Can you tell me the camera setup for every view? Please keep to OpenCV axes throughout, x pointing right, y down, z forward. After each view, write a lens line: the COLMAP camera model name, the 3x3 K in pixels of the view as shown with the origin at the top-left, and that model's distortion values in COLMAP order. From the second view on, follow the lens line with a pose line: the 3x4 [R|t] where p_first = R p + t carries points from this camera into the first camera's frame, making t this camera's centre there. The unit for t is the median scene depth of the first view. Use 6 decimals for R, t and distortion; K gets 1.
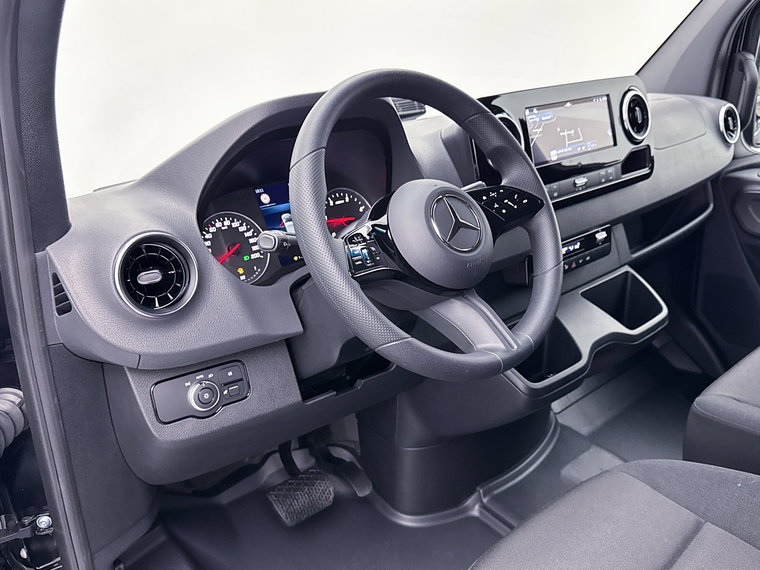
lens RADIAL K [[679.1, 0, 380.0], [0, 679.1, 285.0], [0, 0, 1]] dist [0.005731, 0.195654]
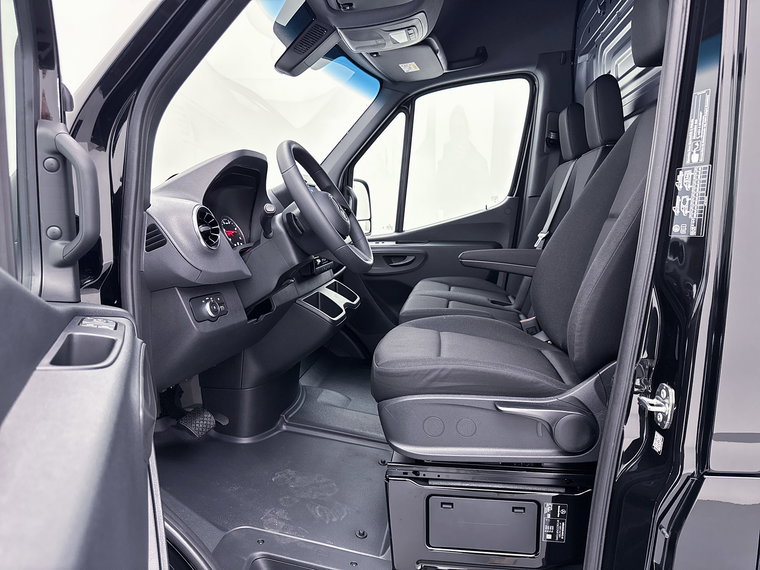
lens RADIAL K [[538.7, 0, 380.0], [0, 538.7, 285.0], [0, 0, 1]] dist [0.094671, -0.000625]
pose [[0.783997, -0.047359, 0.618956, -0.485244], [0.163215, 0.977730, -0.131926, 0.222539], [-0.598924, 0.204452, 0.774267, -0.201419]]
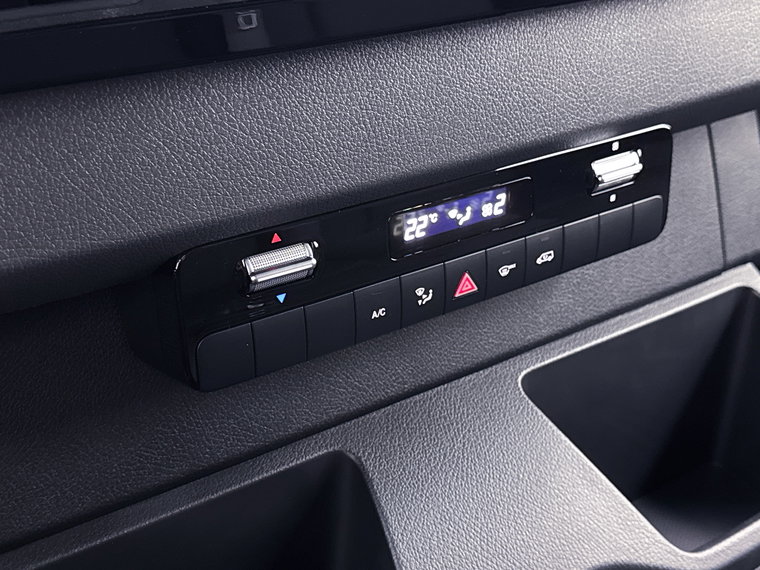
lens RADIAL K [[1056.8, 0, 380.0], [0, 1056.8, 285.0], [0, 0, 1]] dist [0.193728, -0.502126]
pose [[0.992019, 0.098368, -0.078874, 0.273104], [-0.087565, 0.987593, 0.130359, -0.073030], [0.090718, -0.122412, 0.988325, 0.603196]]
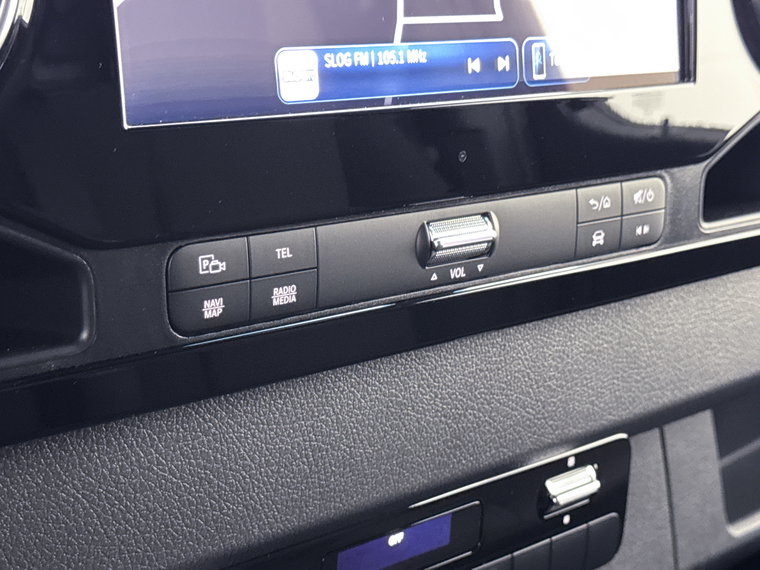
lens RADIAL K [[1365.8, 0, 380.0], [0, 1365.8, 285.0], [0, 0, 1]] dist [0.137923, -0.060760]
pose [[0.989209, 0.140225, 0.042444, 0.237020], [-0.139432, 0.990006, -0.021132, -0.116830], [-0.044983, 0.014986, 0.998875, 0.570953]]
